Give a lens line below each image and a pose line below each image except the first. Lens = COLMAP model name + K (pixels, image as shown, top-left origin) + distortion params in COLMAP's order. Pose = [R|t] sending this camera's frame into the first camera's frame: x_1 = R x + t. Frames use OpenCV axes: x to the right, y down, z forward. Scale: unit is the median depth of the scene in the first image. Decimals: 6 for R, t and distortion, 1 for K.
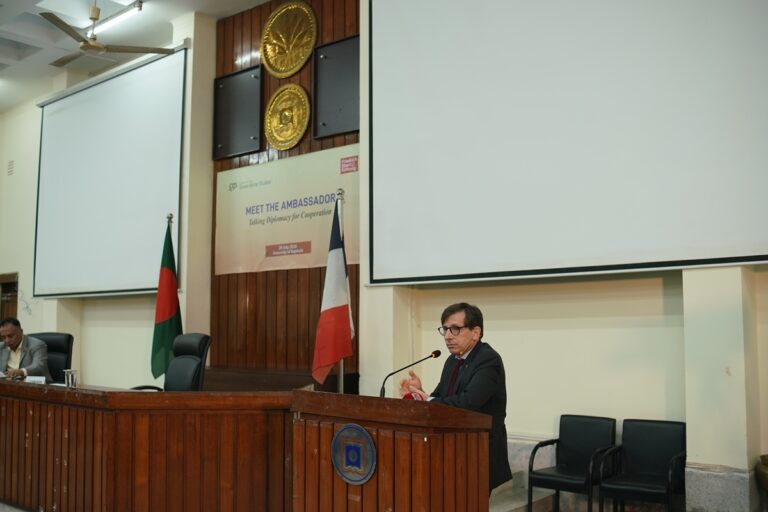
lens RADIAL K [[775.5, 0, 369.7], [0, 775.5, 259.1], [0, 0, 1]] dist [-0.111275, 0.000000]
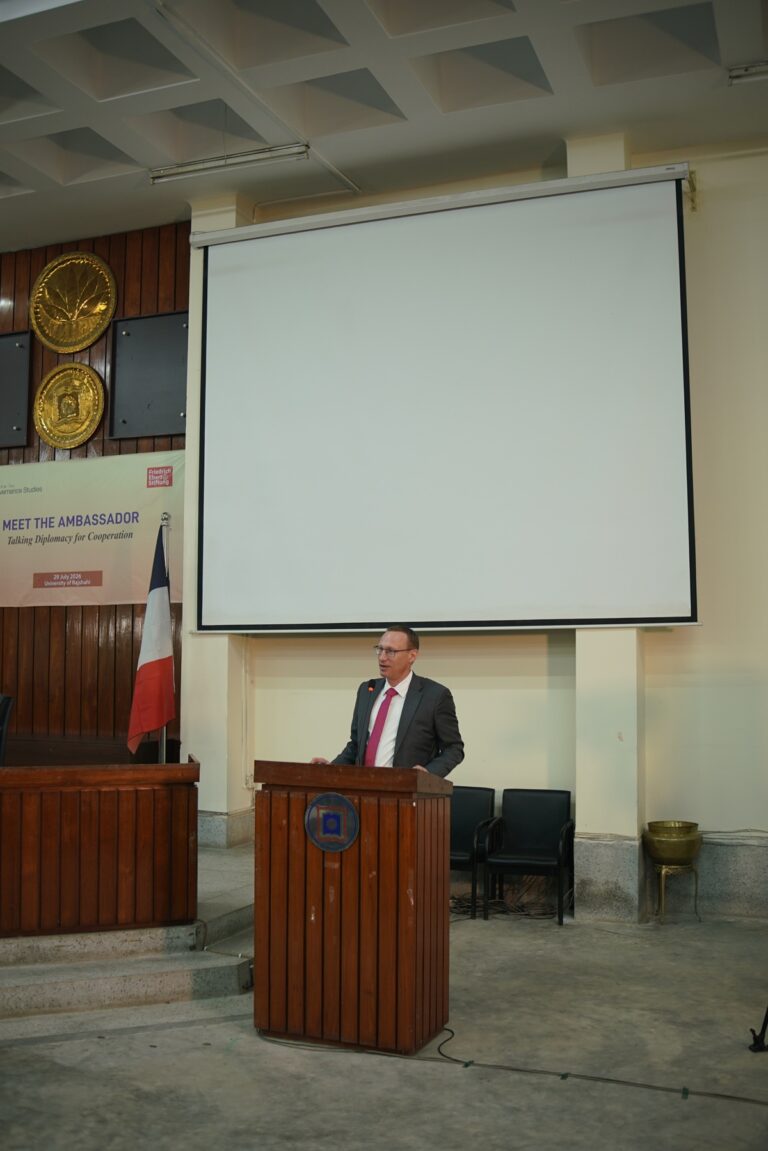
lens RADIAL K [[1162.2, 0, 370.5], [0, 1162.2, 577.9], [0, 0, 1]] dist [-0.111275, 0.000000]
pose [[0.949581, 0.029390, 0.312142, -0.213810], [-0.033182, 0.999426, 0.006844, -0.038759], [-0.311762, -0.016856, 0.950011, -0.218135]]
